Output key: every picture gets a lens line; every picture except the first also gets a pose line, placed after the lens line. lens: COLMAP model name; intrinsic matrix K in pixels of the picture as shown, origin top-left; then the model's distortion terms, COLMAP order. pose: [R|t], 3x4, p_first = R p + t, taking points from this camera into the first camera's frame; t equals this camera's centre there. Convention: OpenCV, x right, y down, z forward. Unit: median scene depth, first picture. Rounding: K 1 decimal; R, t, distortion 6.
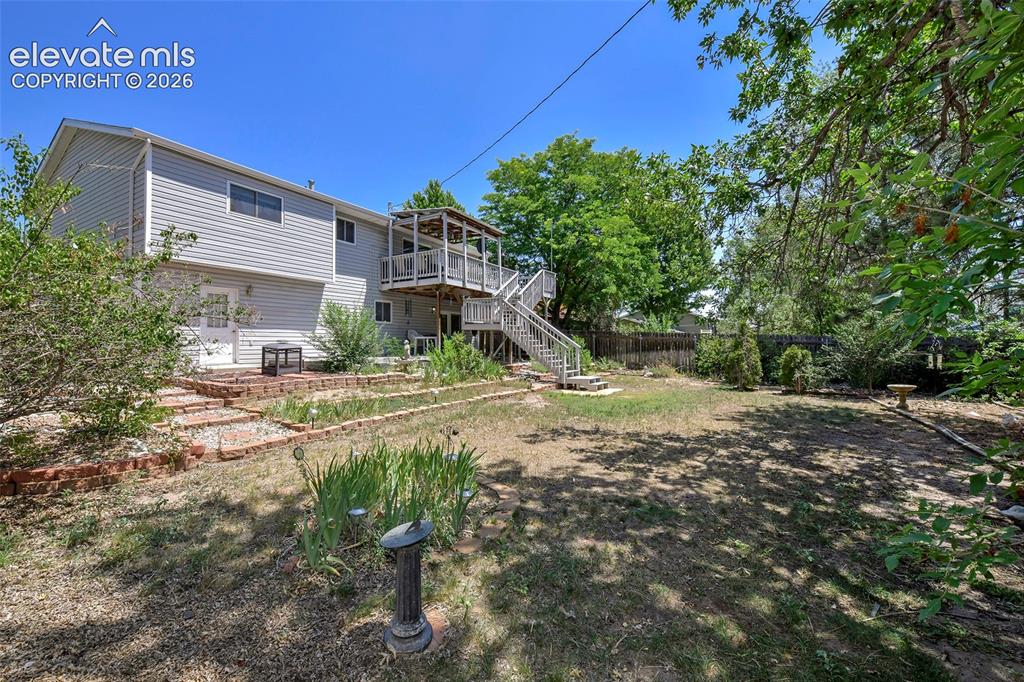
lens RADIAL K [[414.8, 0, 512.0], [0, 414.8, 341.0], [0, 0, 1]] dist [0.000524, 0.000035]
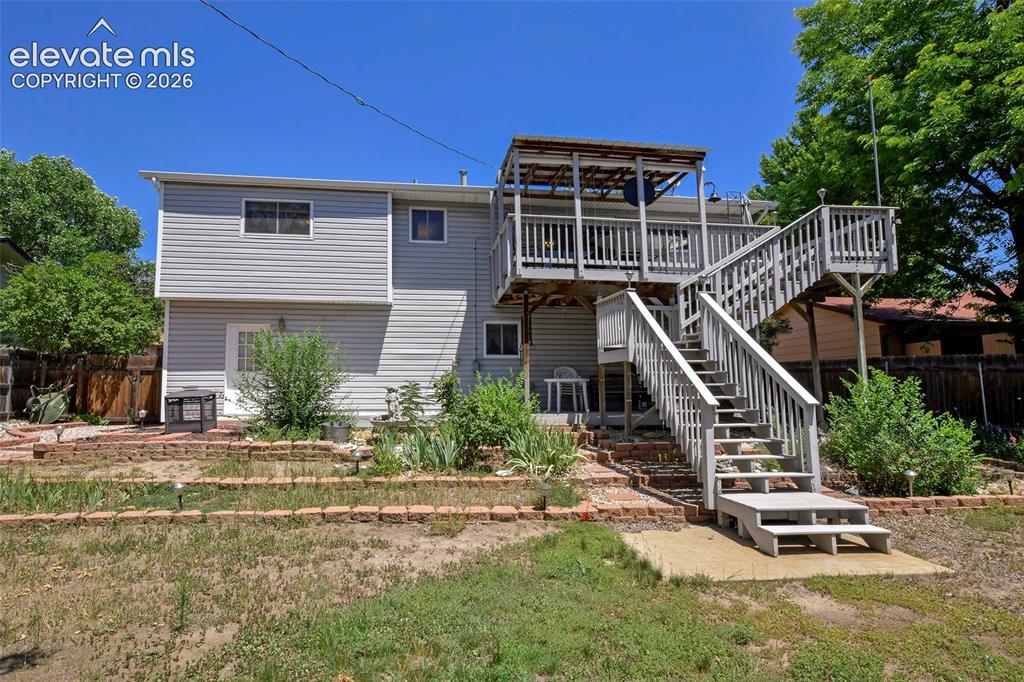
lens RADIAL K [[544.5, 0, 512.0], [0, 544.5, 341.0], [0, 0, 1]] dist [-0.003743, -0.000749]
pose [[0.607830, -0.069699, -0.791003, 0.400335], [0.002559, 0.996307, -0.085823, 0.002343], [0.794063, 0.050142, 0.605764, 0.604853]]
